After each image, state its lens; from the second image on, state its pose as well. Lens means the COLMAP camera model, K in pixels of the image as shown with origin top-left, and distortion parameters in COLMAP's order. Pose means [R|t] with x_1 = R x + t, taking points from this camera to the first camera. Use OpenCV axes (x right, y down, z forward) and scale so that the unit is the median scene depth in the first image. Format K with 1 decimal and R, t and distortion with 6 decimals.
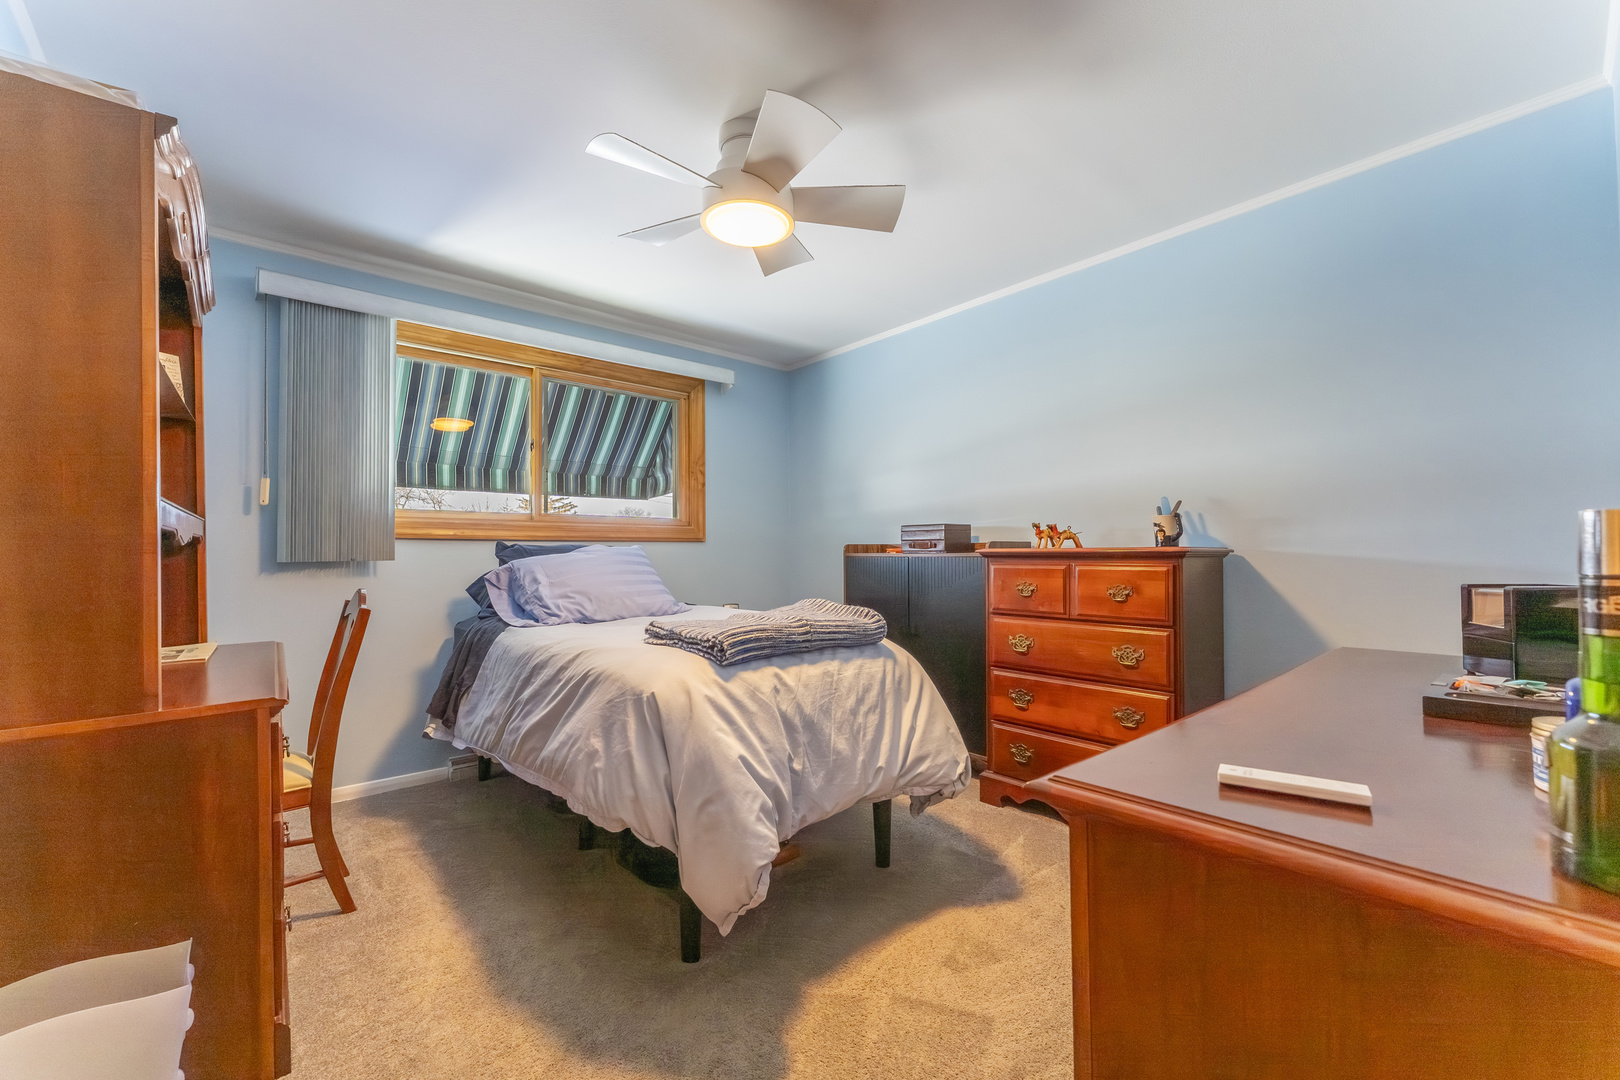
lens RADIAL K [[646.7, 0, 811.0], [0, 646.7, 545.4], [0, 0, 1]] dist [-0.000240, -0.000370]
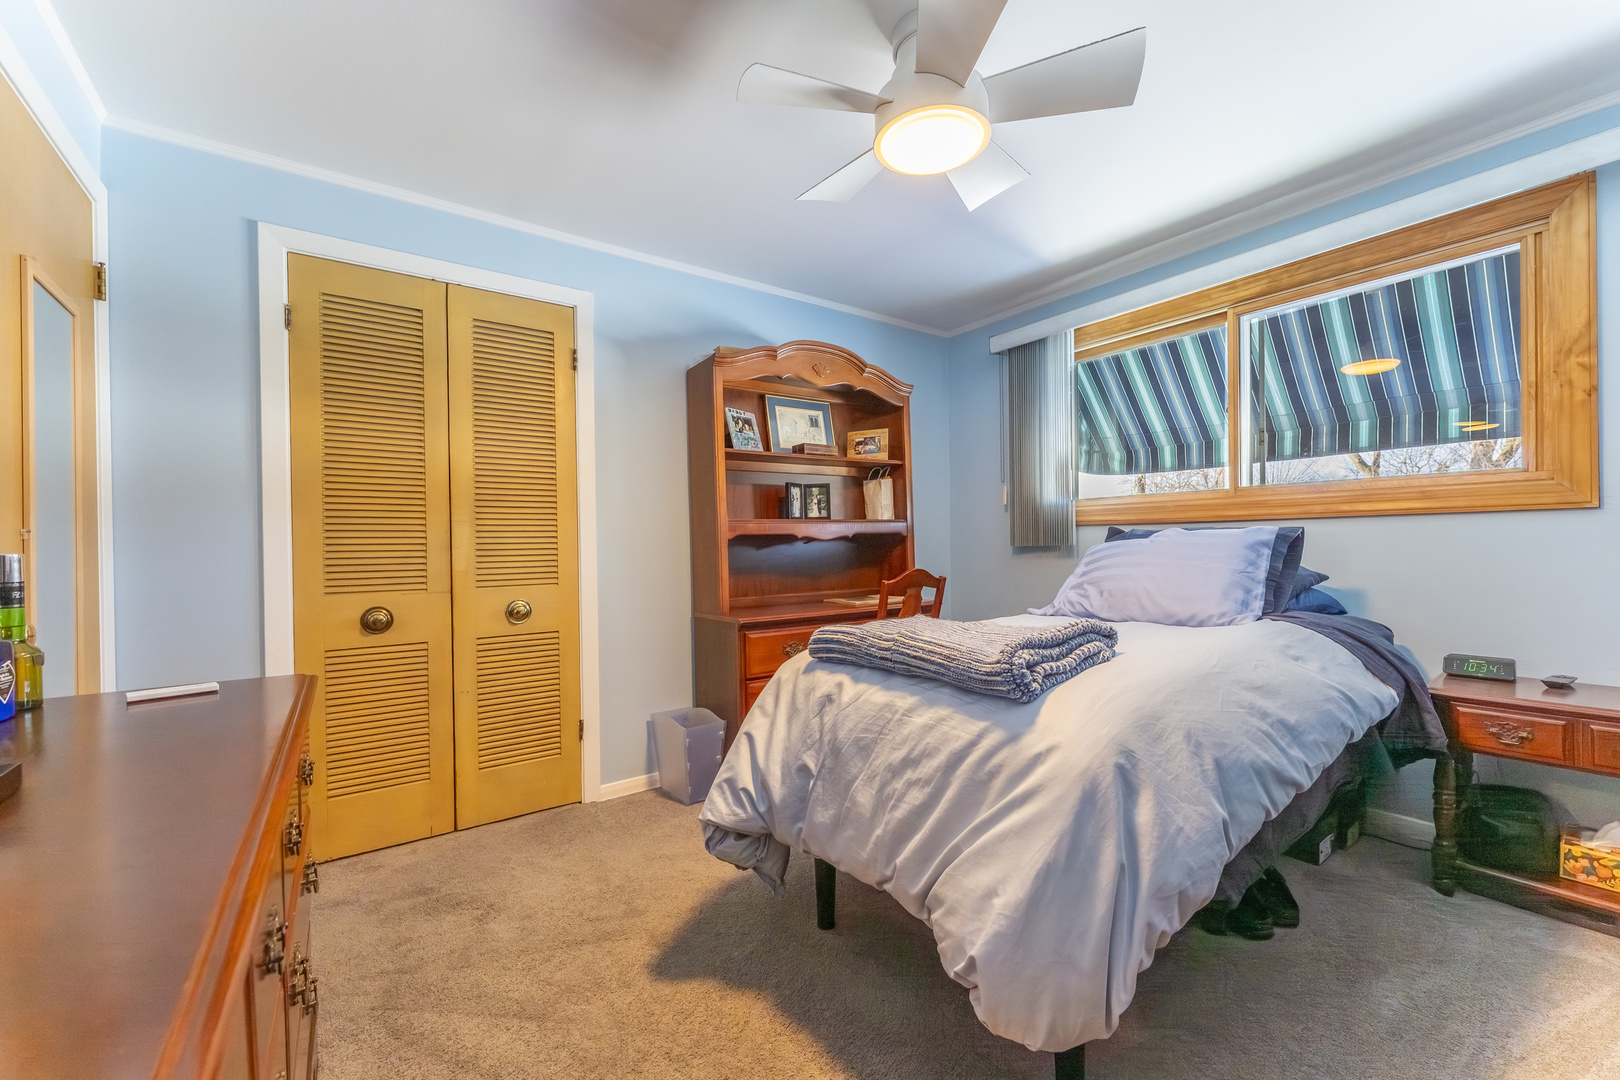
lens RADIAL K [[646.2, 0, 812.0], [0, 646.2, 548.9], [0, 0, 1]] dist [0.001672, 0.000174]
pose [[-0.086107, 0.015899, -0.996159, 0.550759], [0.031819, 0.999406, 0.013201, -0.000785], [0.995778, -0.030560, -0.086561, 0.684362]]
